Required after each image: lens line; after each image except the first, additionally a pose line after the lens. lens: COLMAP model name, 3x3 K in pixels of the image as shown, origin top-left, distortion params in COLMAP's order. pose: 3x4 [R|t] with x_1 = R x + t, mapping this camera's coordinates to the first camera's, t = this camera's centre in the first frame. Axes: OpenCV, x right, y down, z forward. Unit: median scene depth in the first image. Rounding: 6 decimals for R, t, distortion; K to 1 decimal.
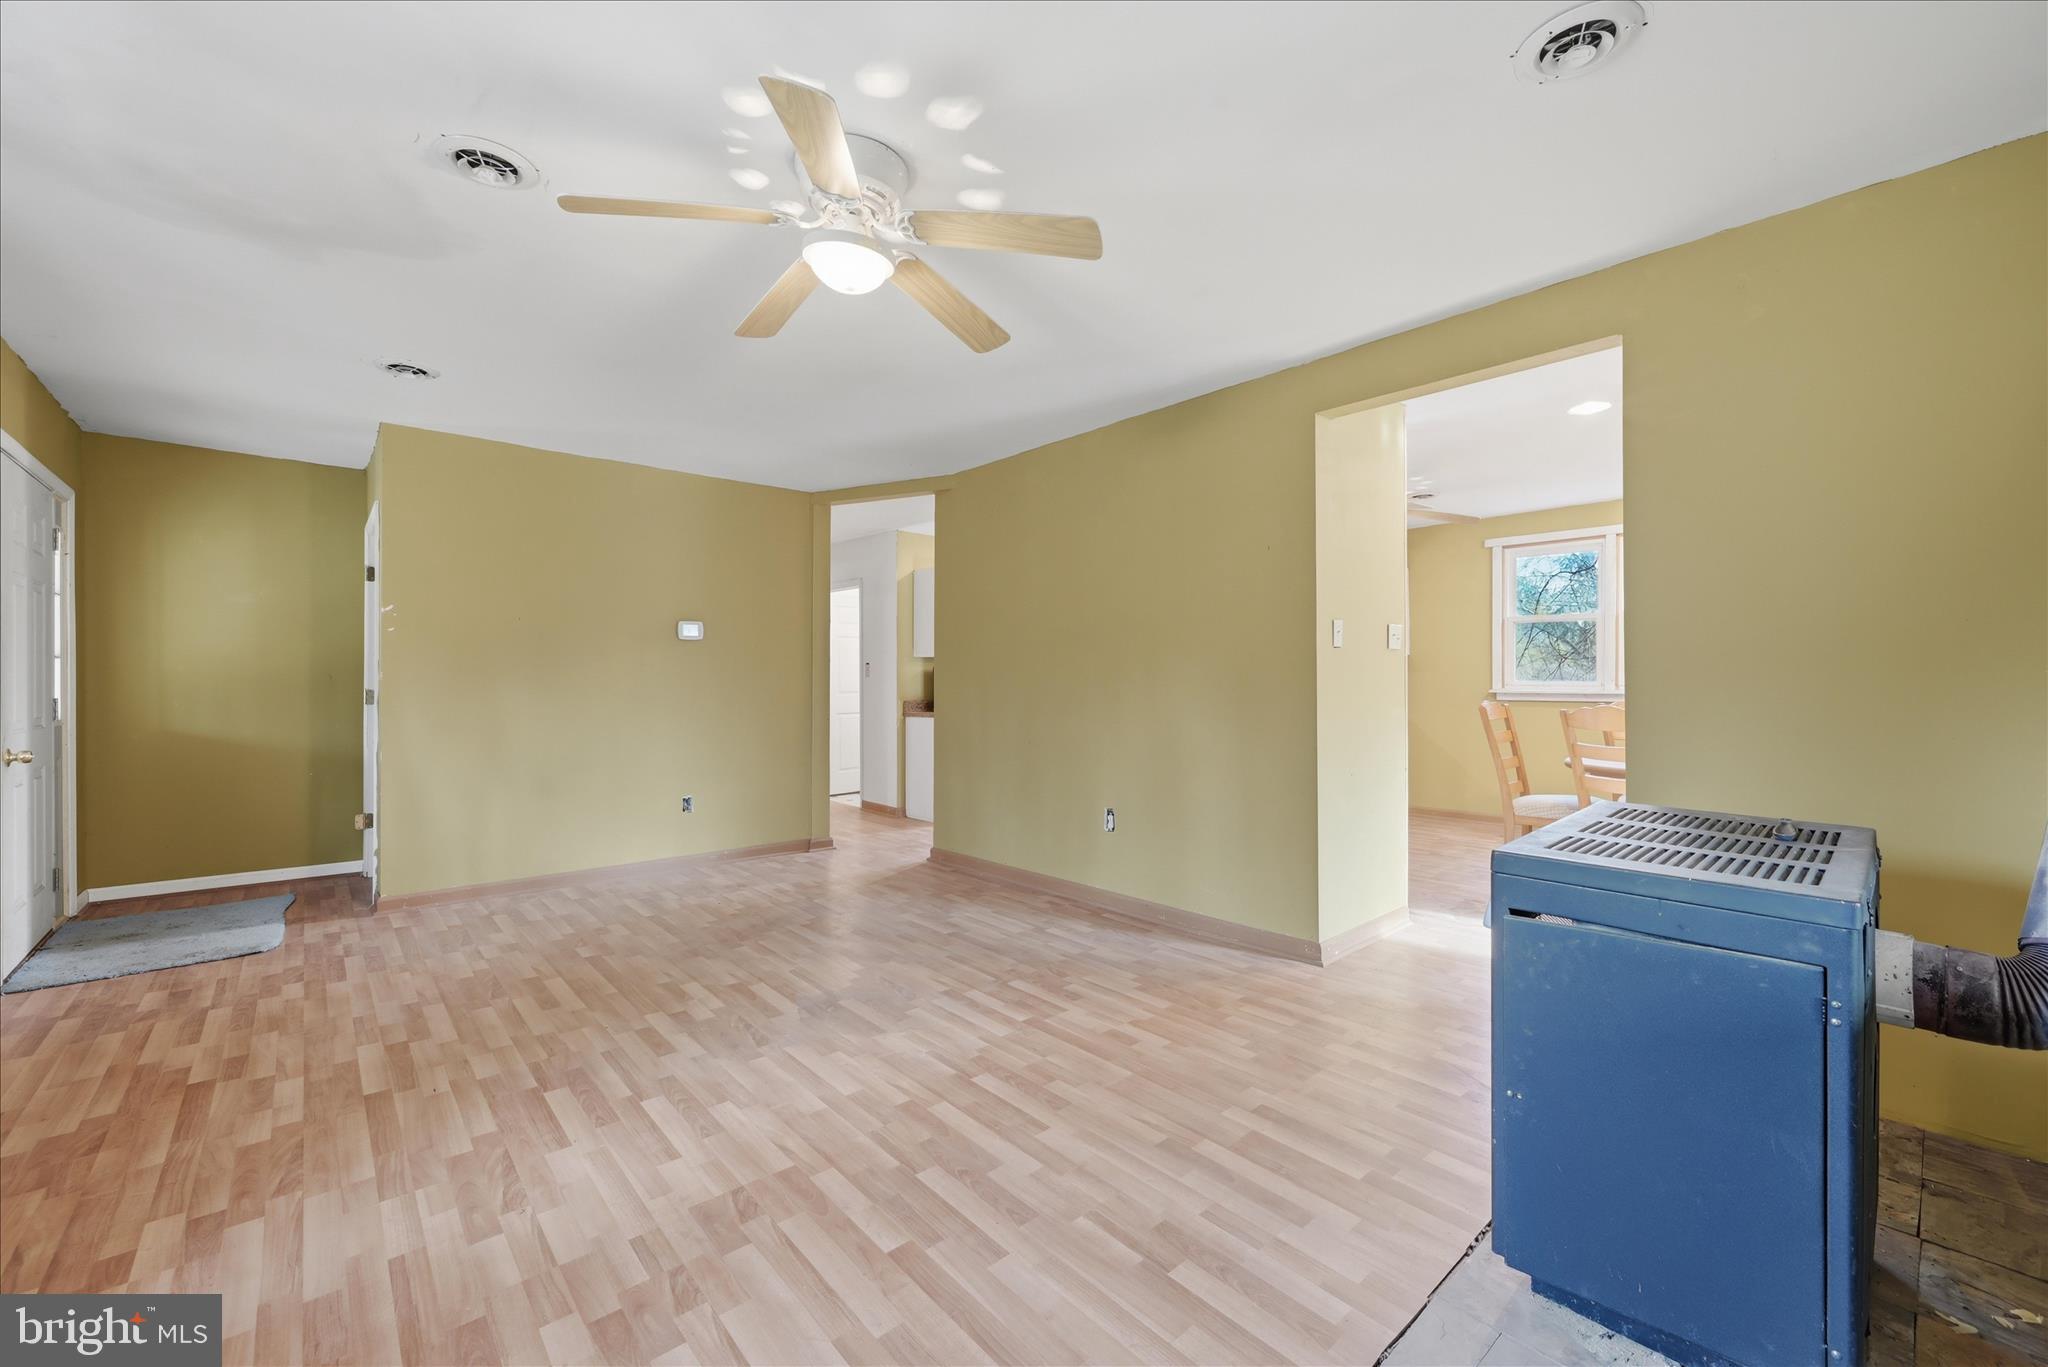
lens RADIAL K [[821.3, 0, 1034.8], [0, 821.3, 677.5], [0, 0, 1]] dist [-0.000034, -0.000084]
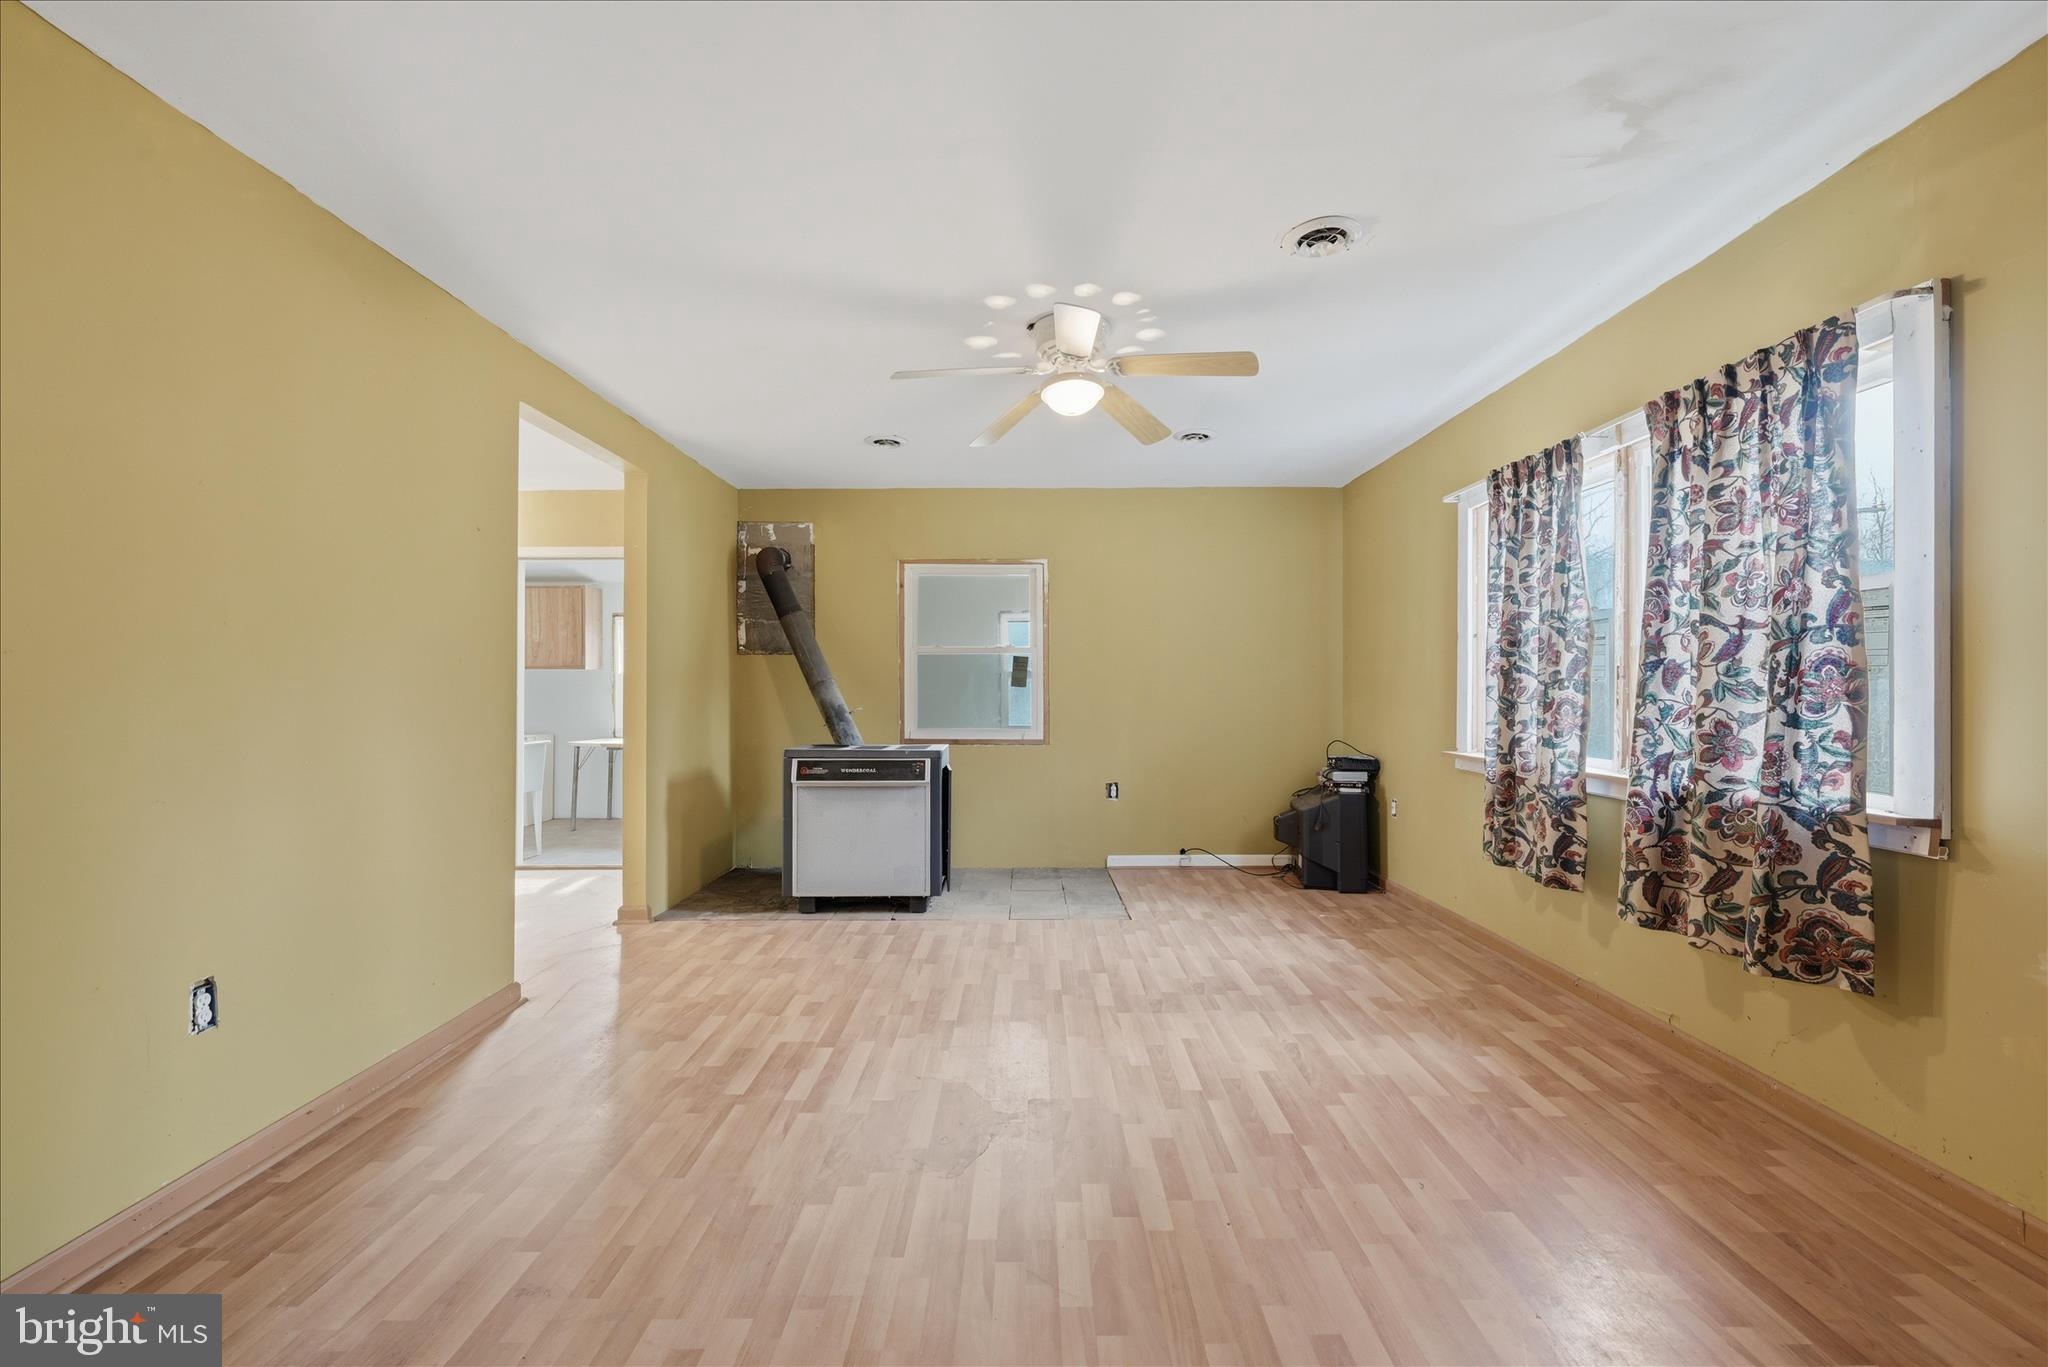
lens RADIAL K [[821.3, 0, 1030.4], [0, 821.3, 689.6], [0, 0, 1]] dist [-0.000034, -0.000084]
pose [[-0.744588, 0.005056, 0.667505, -0.993219], [0.005793, 0.999983, -0.001112, 0.007640], [-0.667499, 0.003039, -0.744604, 1.875739]]
